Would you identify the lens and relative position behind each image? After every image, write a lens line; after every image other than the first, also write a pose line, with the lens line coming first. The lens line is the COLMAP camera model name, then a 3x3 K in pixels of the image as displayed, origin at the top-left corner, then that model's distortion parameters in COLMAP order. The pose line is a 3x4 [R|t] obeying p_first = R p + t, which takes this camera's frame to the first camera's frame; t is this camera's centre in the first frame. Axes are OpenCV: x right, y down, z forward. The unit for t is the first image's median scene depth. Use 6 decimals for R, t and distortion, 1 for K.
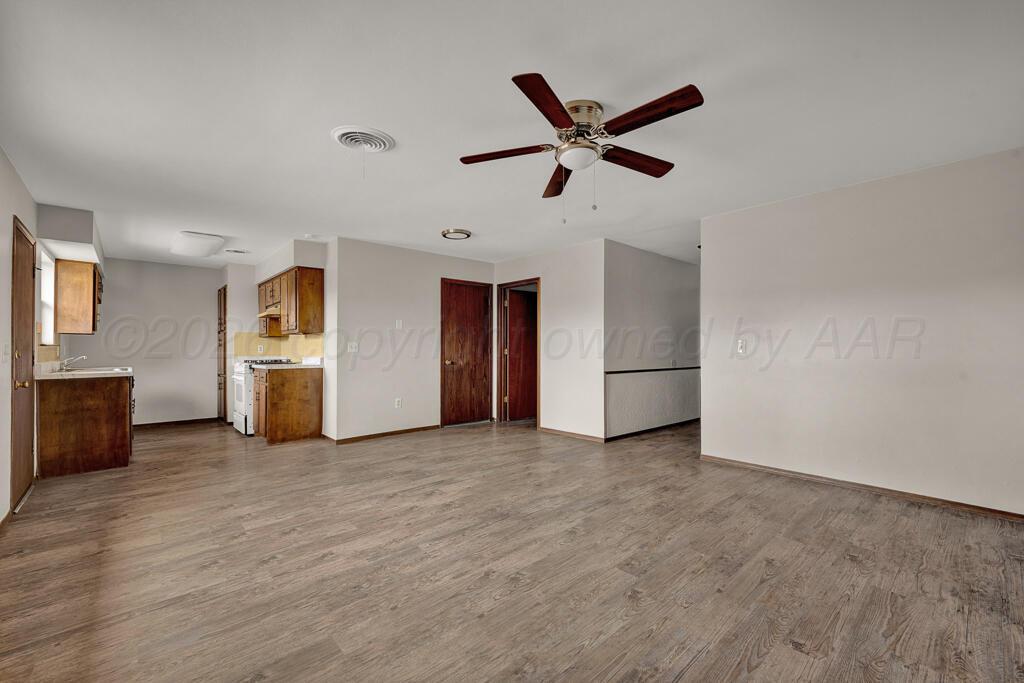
lens RADIAL K [[437.7, 0, 510.9], [0, 437.7, 345.5], [0, 0, 1]] dist [-0.000389, -0.000040]
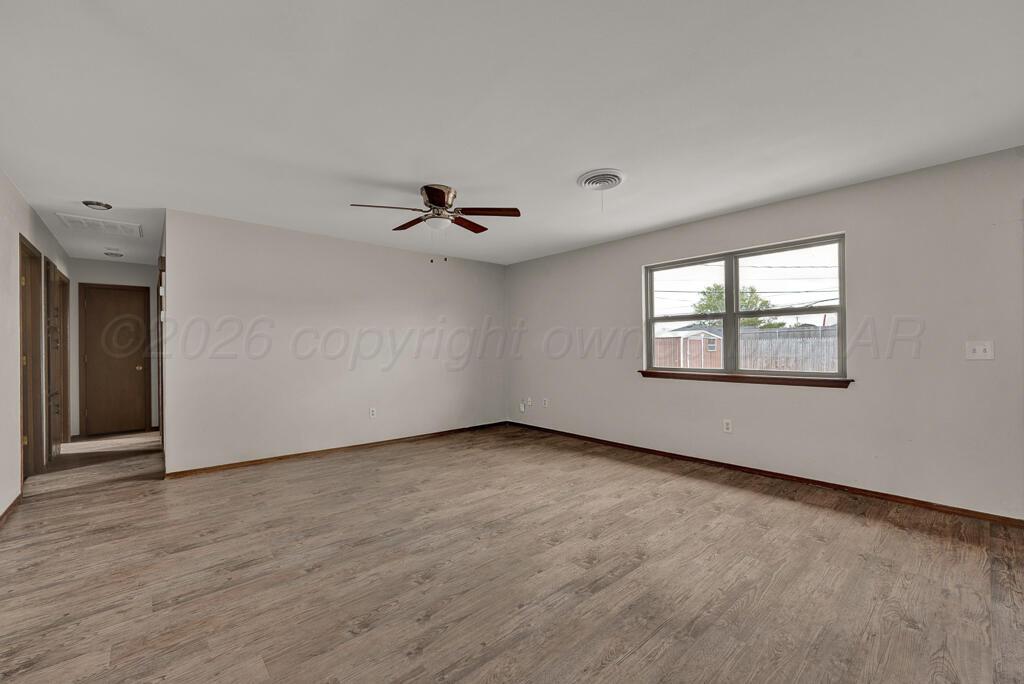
lens RADIAL K [[421.2, 0, 501.7], [0, 421.2, 345.9], [0, 0, 1]] dist [0.004115, 0.000196]
pose [[-0.999567, 0.011472, 0.027093, -0.076669], [0.011207, 0.999888, -0.009922, 0.004289], [-0.027203, -0.009614, -0.999584, 2.015184]]
